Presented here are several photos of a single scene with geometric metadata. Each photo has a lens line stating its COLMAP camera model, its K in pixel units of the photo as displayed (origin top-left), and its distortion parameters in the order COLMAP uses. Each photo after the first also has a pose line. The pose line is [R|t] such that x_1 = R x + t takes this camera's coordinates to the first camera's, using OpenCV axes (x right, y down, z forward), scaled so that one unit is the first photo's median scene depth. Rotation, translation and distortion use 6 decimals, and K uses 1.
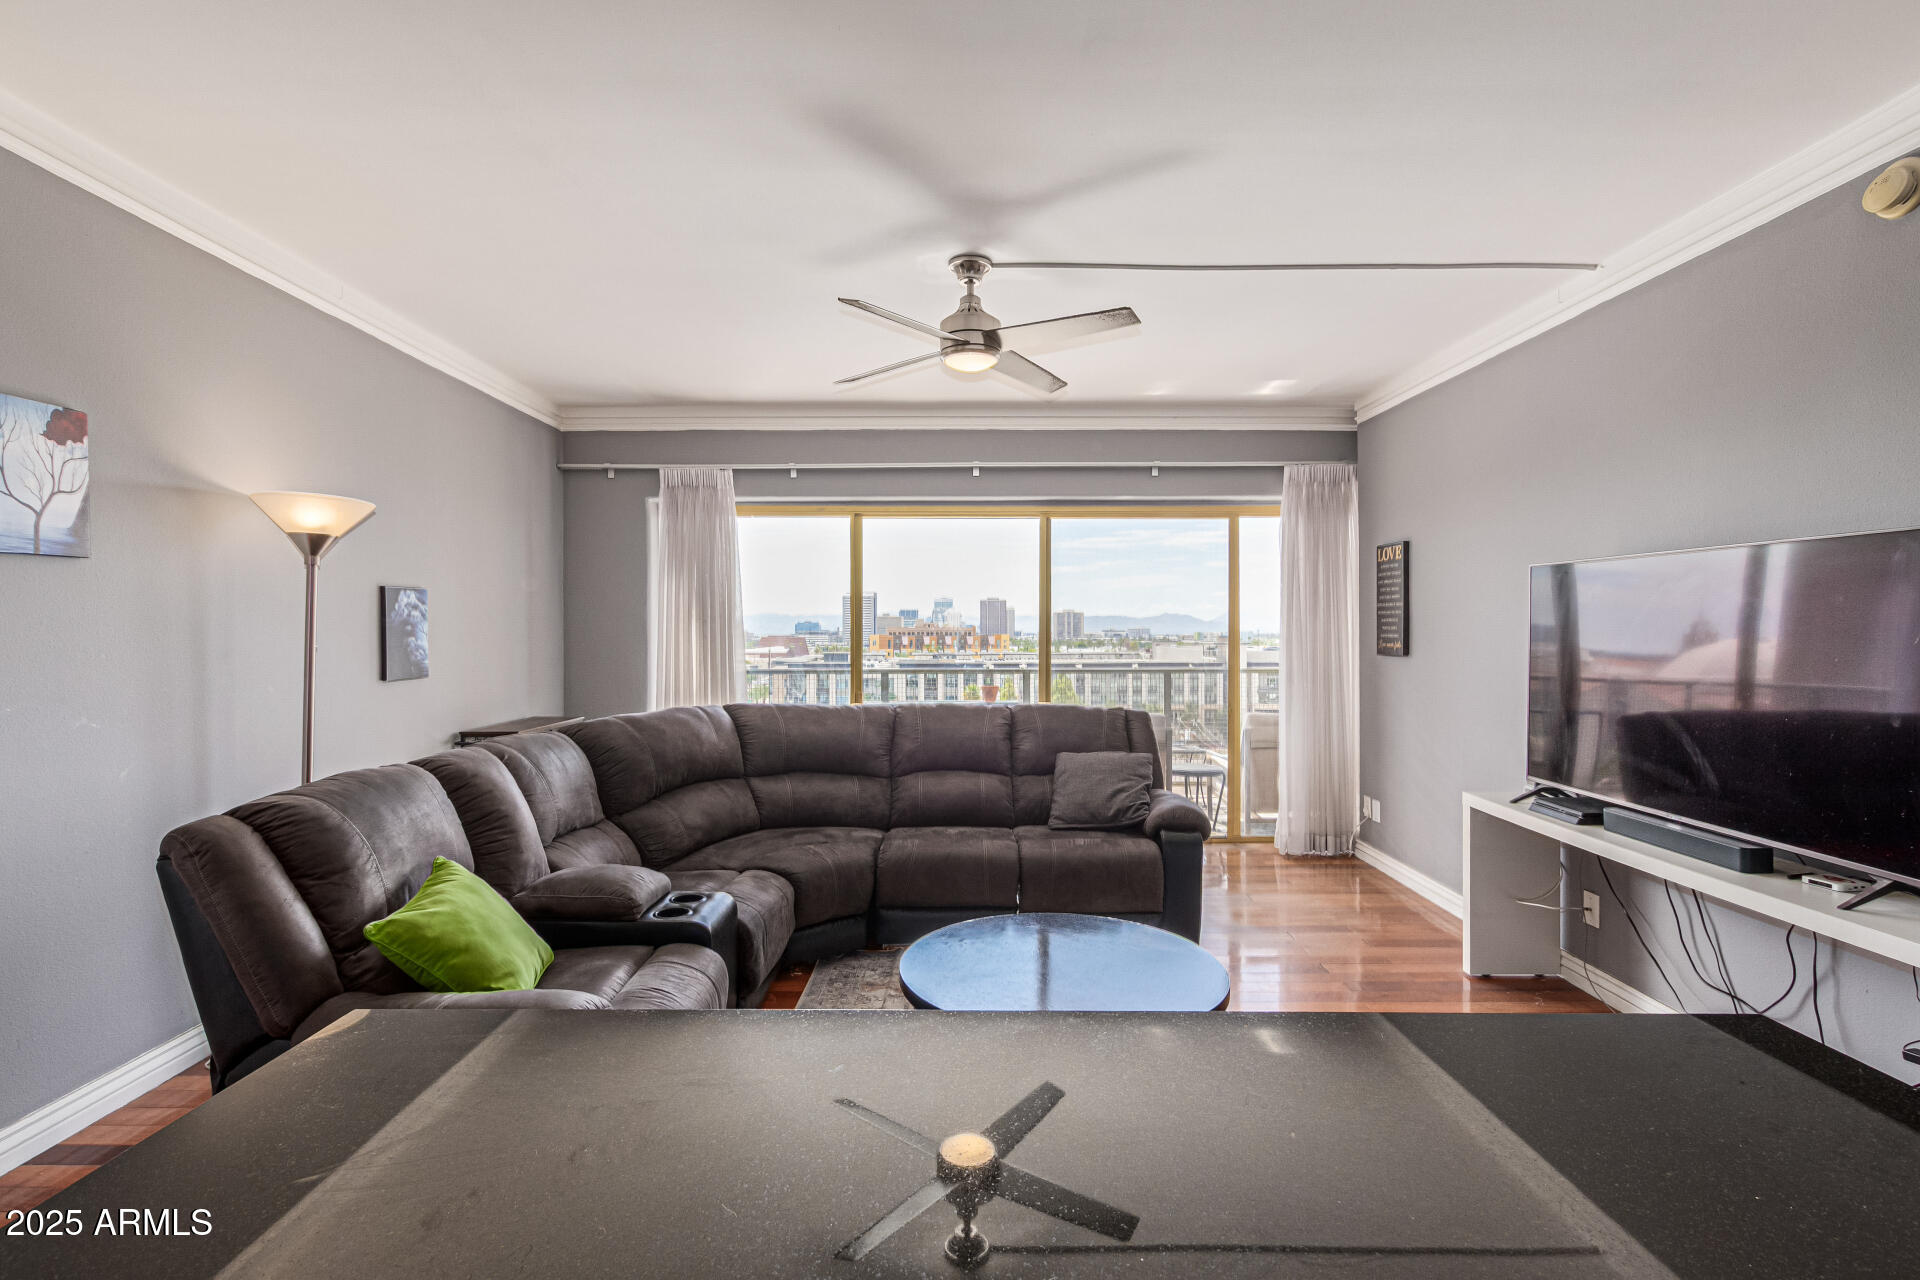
lens RADIAL K [[929.7, 0, 956.6], [0, 929.7, 627.4], [0, 0, 1]] dist [0.017234, -0.001007]
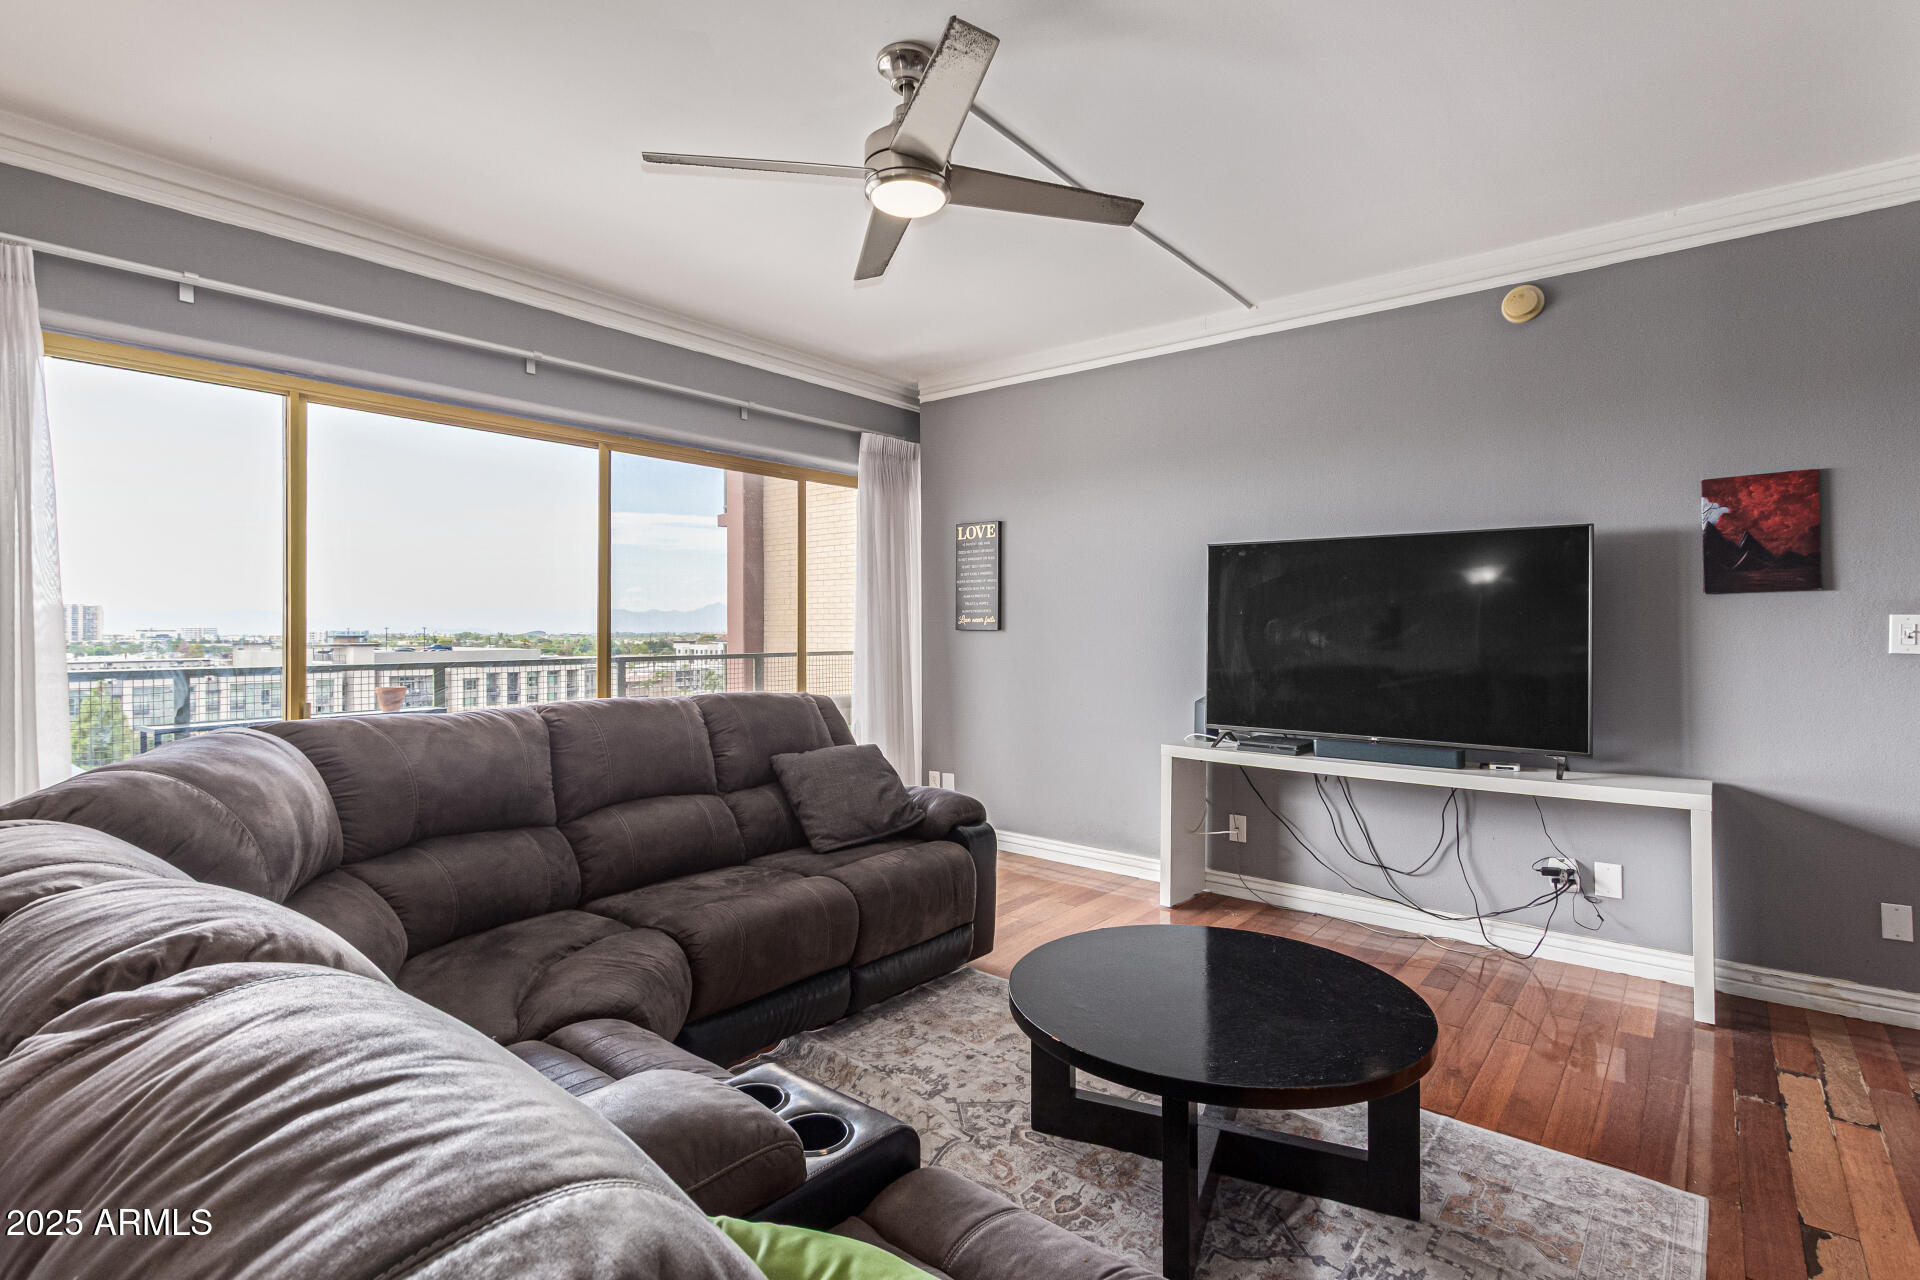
lens RADIAL K [[929.7, 0, 952.8], [0, 929.7, 609.7], [0, 0, 1]] dist [0.017234, -0.001007]
pose [[0.626589, 0.015657, 0.779193, -0.361949], [0.000230, 0.999794, -0.020274, 0.028593], [-0.779350, 0.012883, 0.626456, 0.374092]]
